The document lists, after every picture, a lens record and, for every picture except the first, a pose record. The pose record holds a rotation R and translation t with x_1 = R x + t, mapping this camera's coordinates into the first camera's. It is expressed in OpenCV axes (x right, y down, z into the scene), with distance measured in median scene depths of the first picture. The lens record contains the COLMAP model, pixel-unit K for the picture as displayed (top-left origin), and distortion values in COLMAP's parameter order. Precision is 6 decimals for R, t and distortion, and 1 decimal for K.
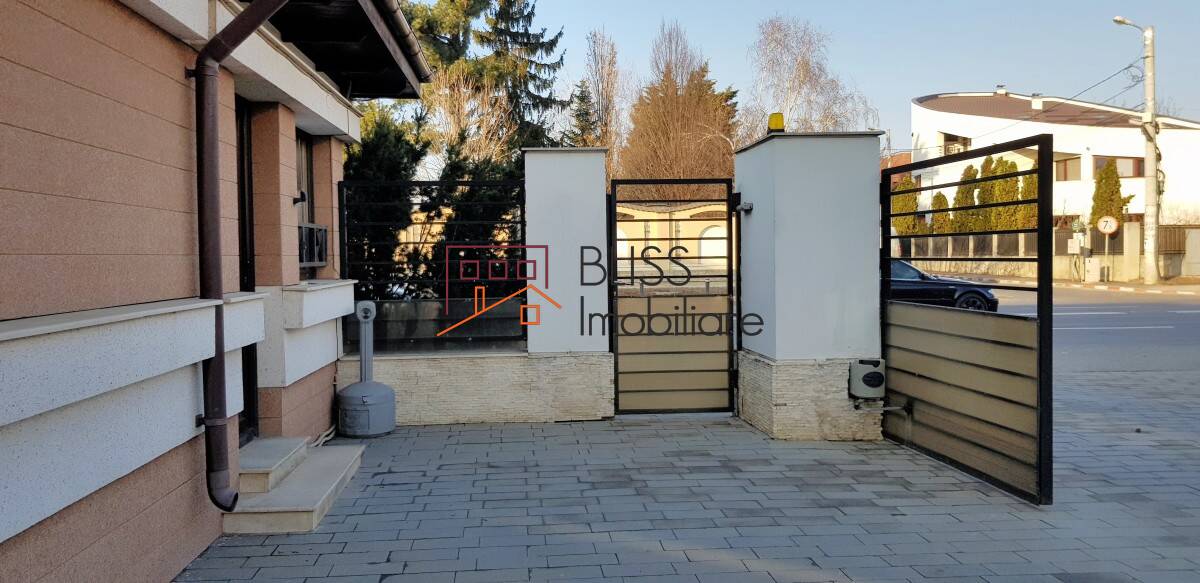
lens RADIAL K [[1040.5, 0, 653.9], [0, 1040.5, 289.1], [0, 0, 1]] dist [0.039481, -0.135680]
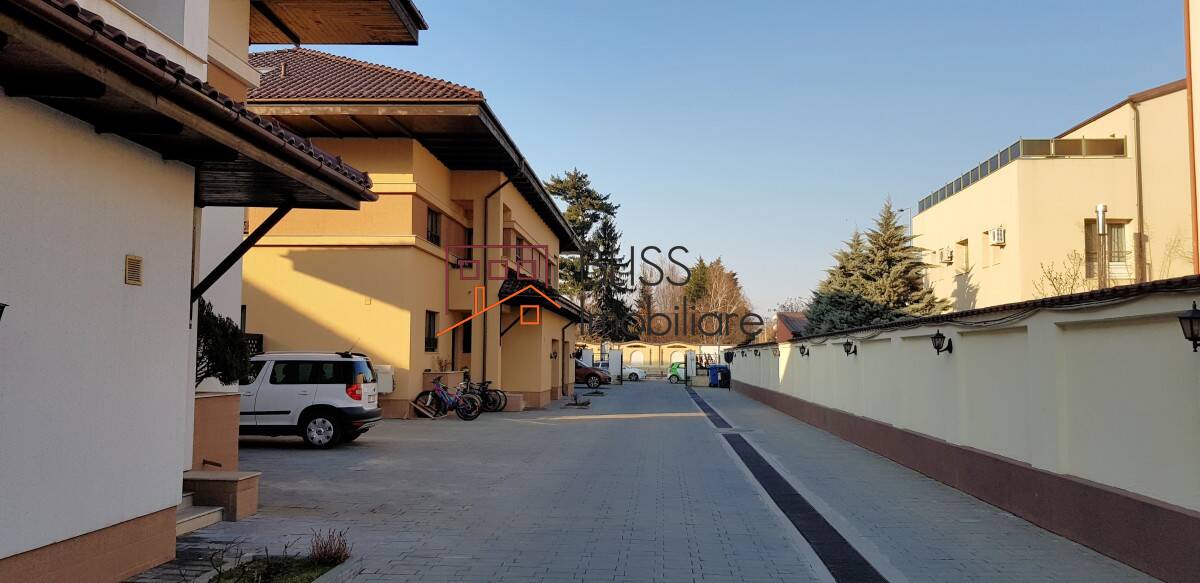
lens RADIAL K [[970.0, 0, 600.0], [0, 970.0, 291.5], [0, 0, 1]] dist [0.001389, -0.000105]
pose [[0.983269, 0.009124, -0.181930, 0.217949], [-0.027392, 0.994794, -0.098154, 0.024046], [0.180087, 0.101496, 0.978400, -0.997511]]
